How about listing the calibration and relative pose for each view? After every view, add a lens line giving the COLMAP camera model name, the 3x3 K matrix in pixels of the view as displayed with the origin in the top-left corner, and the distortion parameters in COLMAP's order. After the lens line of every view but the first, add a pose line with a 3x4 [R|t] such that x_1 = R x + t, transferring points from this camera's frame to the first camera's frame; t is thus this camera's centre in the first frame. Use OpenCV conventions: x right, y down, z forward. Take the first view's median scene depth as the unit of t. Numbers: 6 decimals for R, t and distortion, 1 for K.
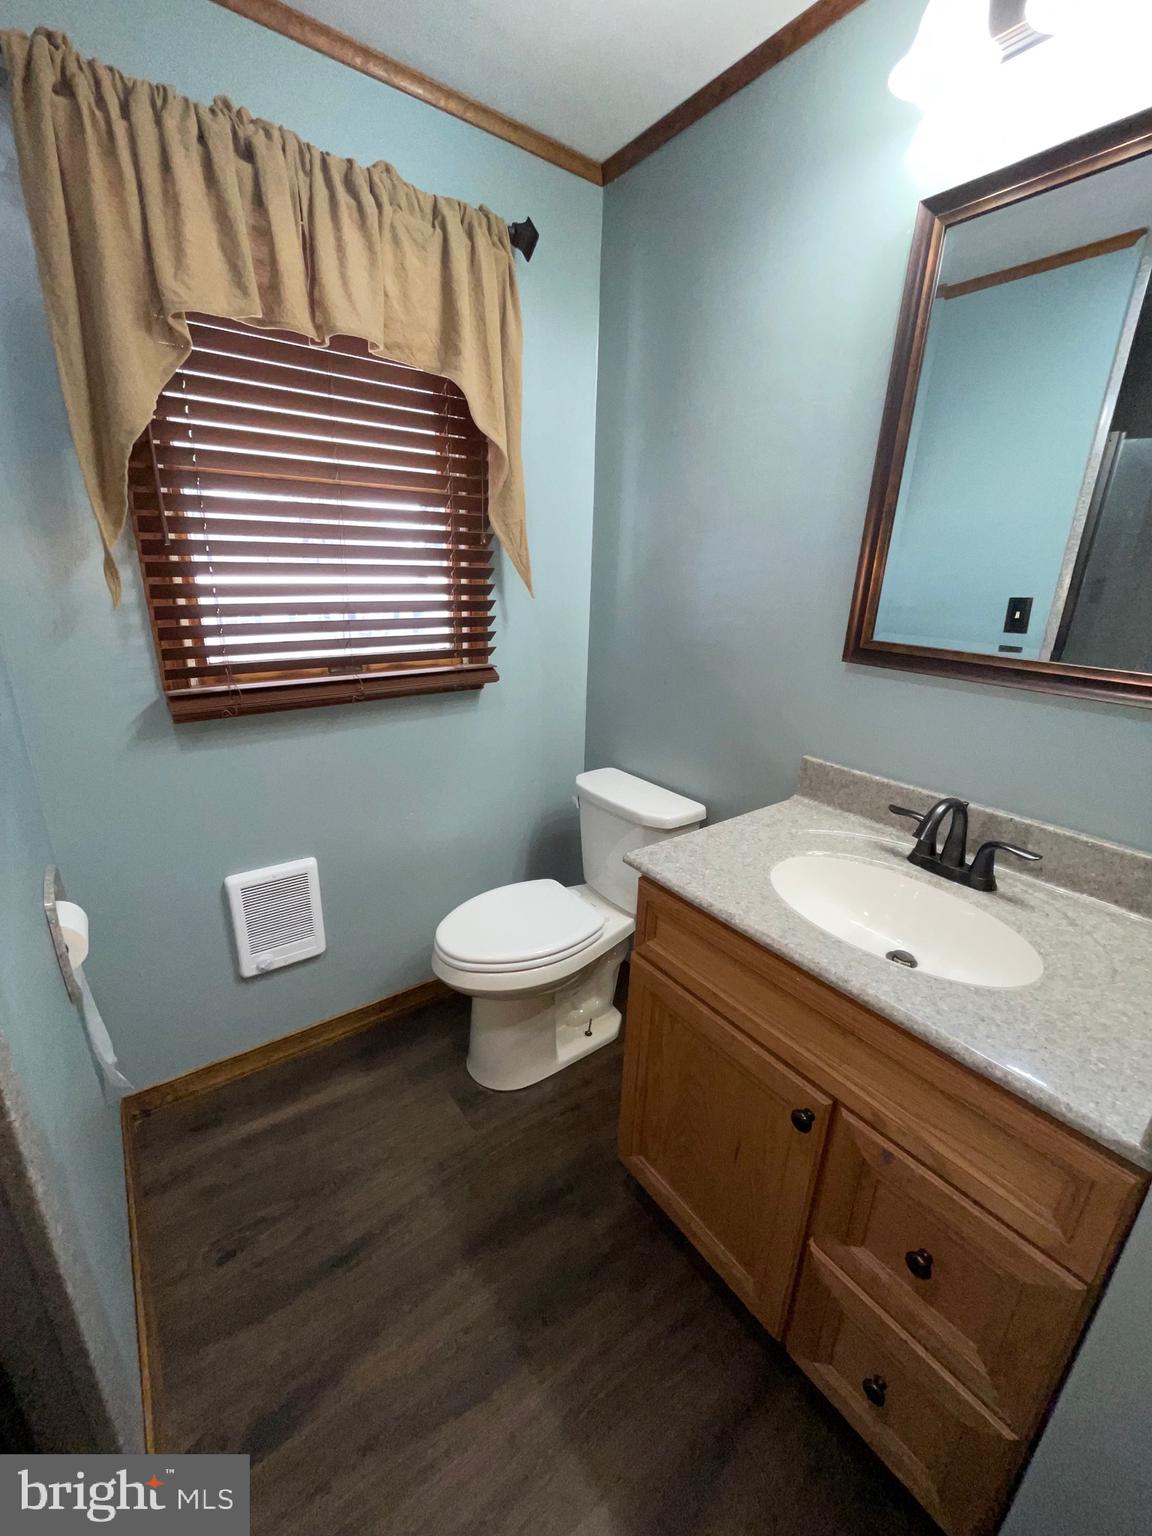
lens RADIAL K [[620.2, 0, 569.7], [0, 620.2, 767.4], [0, 0, 1]] dist [-0.003070, -0.000142]
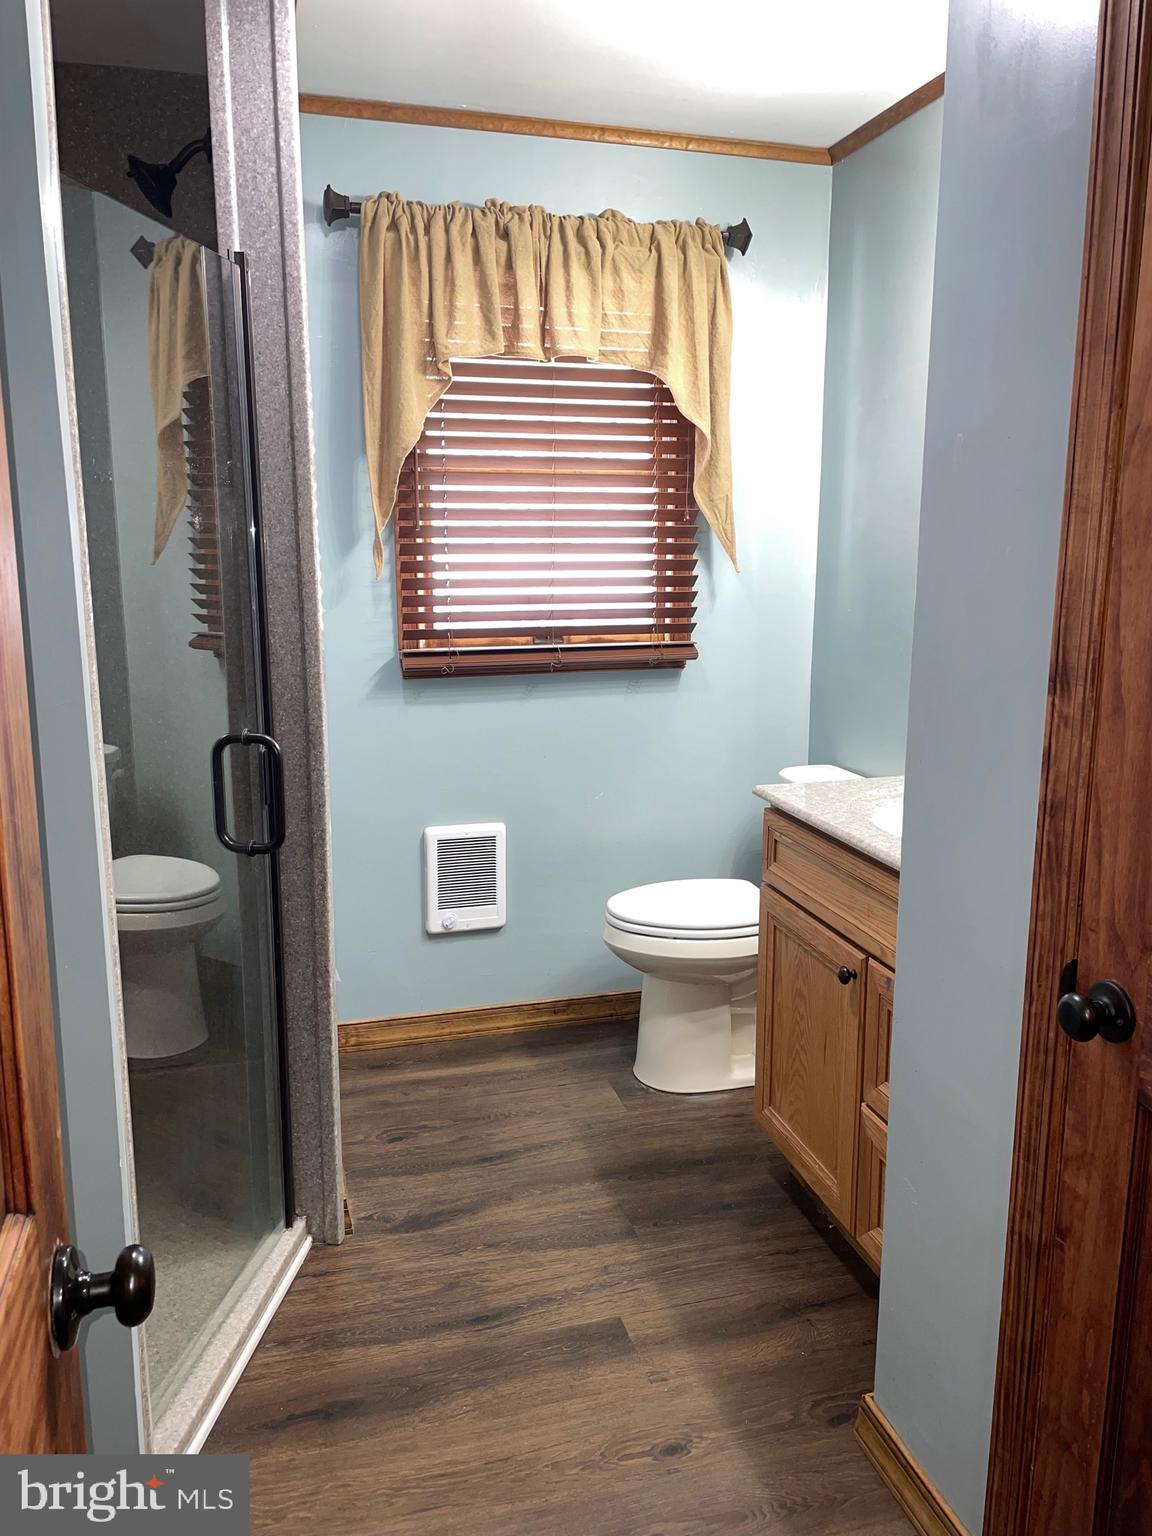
lens RADIAL K [[1153.3, 0, 576.7], [0, 1153.3, 759.2], [0, 0, 1]] dist [0.099444, -0.136549]
pose [[0.935394, 0.042485, -0.351045, 0.450334], [-0.088802, 0.989164, -0.116910, 0.315085], [0.342275, 0.140530, 0.929031, -0.916505]]
